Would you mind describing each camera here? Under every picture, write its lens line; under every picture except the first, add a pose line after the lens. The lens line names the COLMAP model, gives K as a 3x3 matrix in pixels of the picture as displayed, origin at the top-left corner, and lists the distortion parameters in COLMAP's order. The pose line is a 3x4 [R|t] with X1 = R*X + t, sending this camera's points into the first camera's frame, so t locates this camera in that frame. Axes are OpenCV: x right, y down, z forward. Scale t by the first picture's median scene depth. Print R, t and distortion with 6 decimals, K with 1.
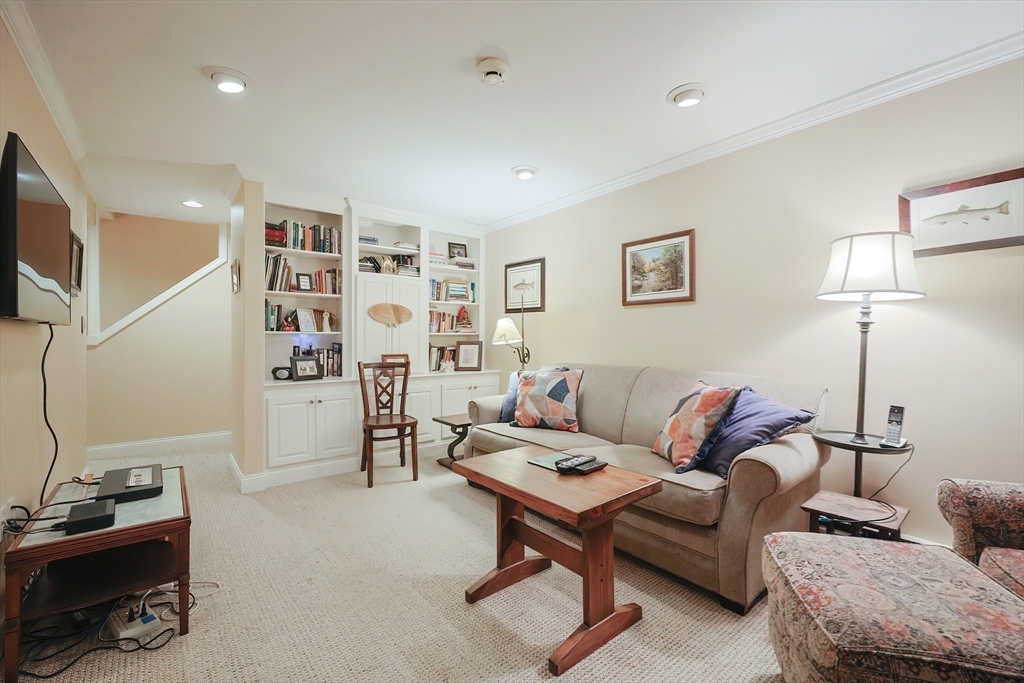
lens RADIAL K [[435.4, 0, 512.5], [0, 435.4, 335.8], [0, 0, 1]] dist [-0.000730, -0.001205]
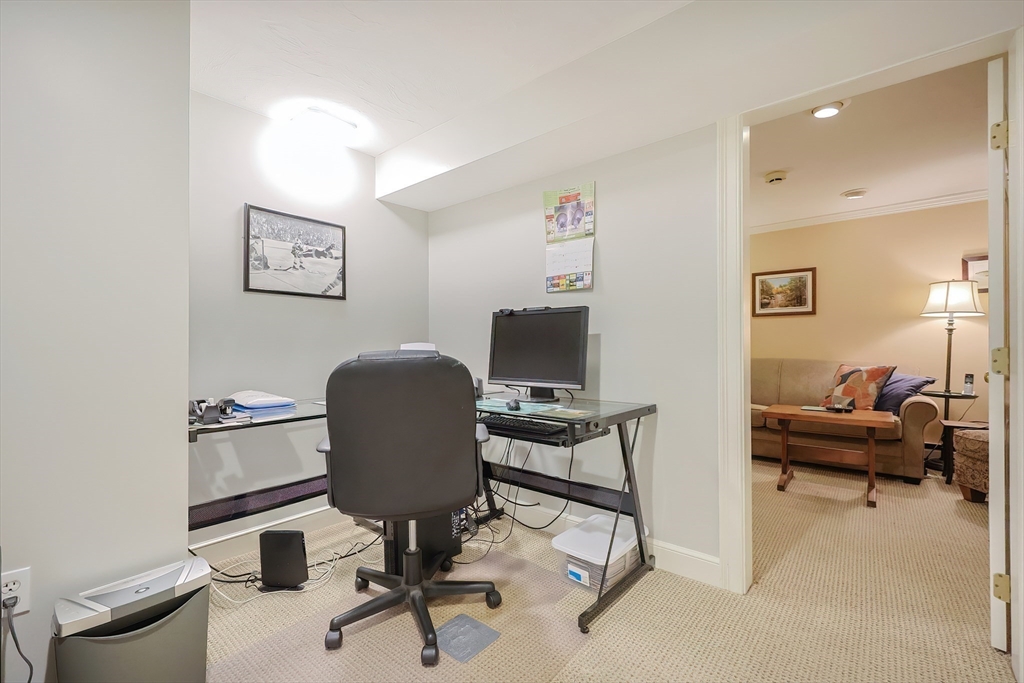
lens RADIAL K [[435.4, 0, 508.5], [0, 435.4, 343.6], [0, 0, 1]] dist [-0.000730, -0.001205]
pose [[0.983615, -0.002881, 0.180257, -1.226888], [0.001693, 0.999976, 0.006744, 0.014037], [-0.180272, -0.006328, 0.983596, -0.415523]]
